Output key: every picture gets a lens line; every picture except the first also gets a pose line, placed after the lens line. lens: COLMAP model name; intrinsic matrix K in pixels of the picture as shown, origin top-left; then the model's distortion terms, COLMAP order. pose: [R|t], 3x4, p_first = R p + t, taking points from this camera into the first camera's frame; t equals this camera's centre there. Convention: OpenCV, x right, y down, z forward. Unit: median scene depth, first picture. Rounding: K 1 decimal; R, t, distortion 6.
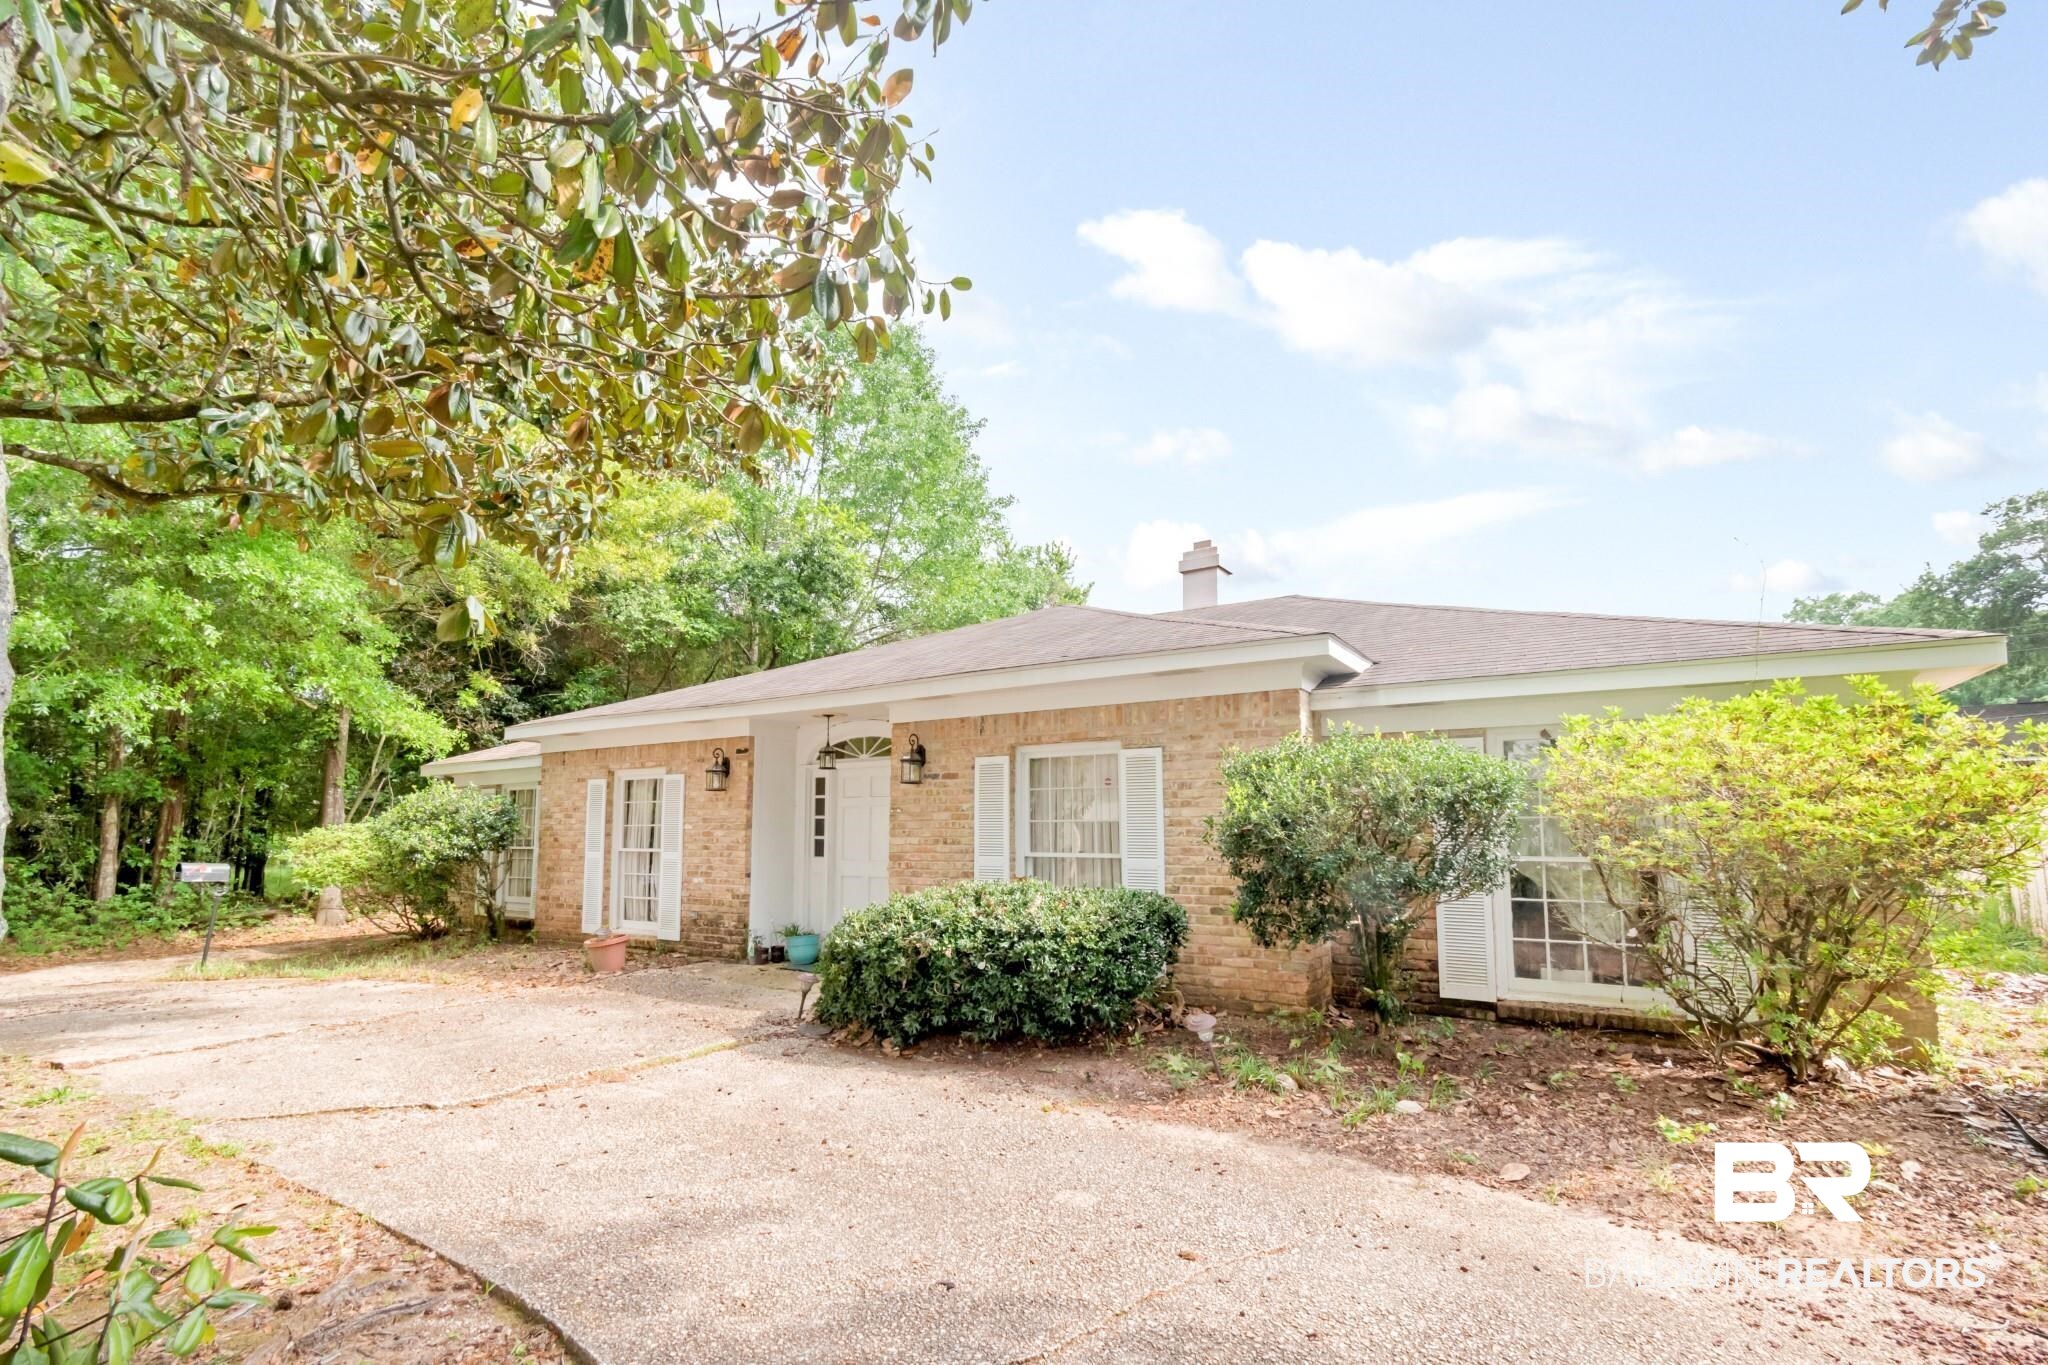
lens RADIAL K [[921.2, 0, 995.7], [0, 921.2, 730.2], [0, 0, 1]] dist [0.009556, 0.000036]
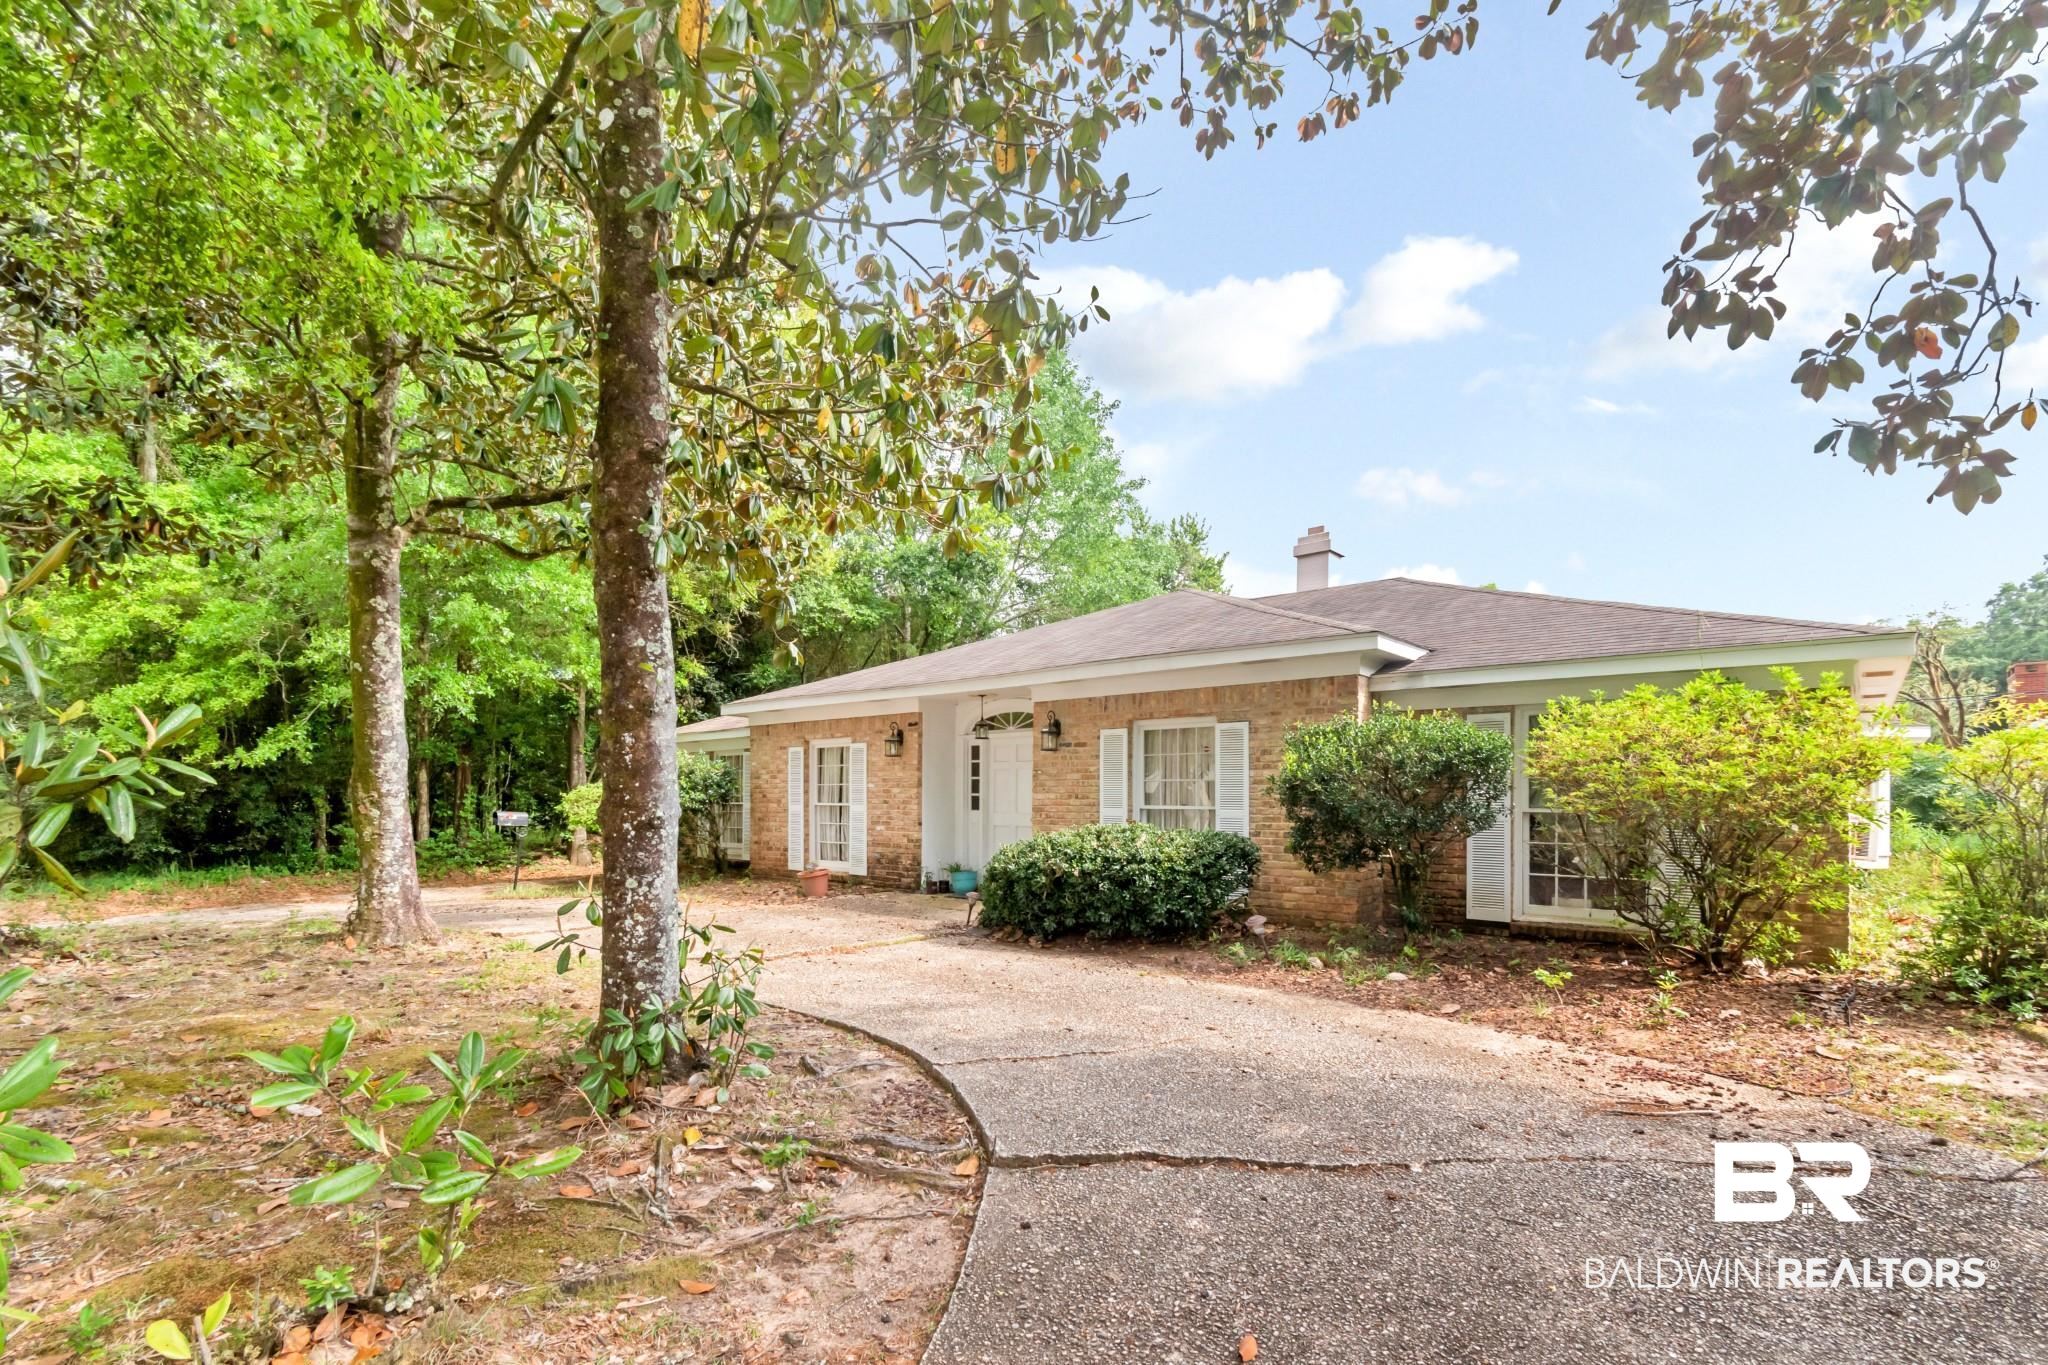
lens RADIAL K [[921.2, 0, 995.7], [0, 921.2, 730.2], [0, 0, 1]] dist [0.009556, 0.000036]
pose [[0.988478, -0.004607, -0.151292, 0.025006], [0.010155, 0.999303, 0.035920, -0.015024], [0.151021, -0.037043, 0.987836, -0.239080]]
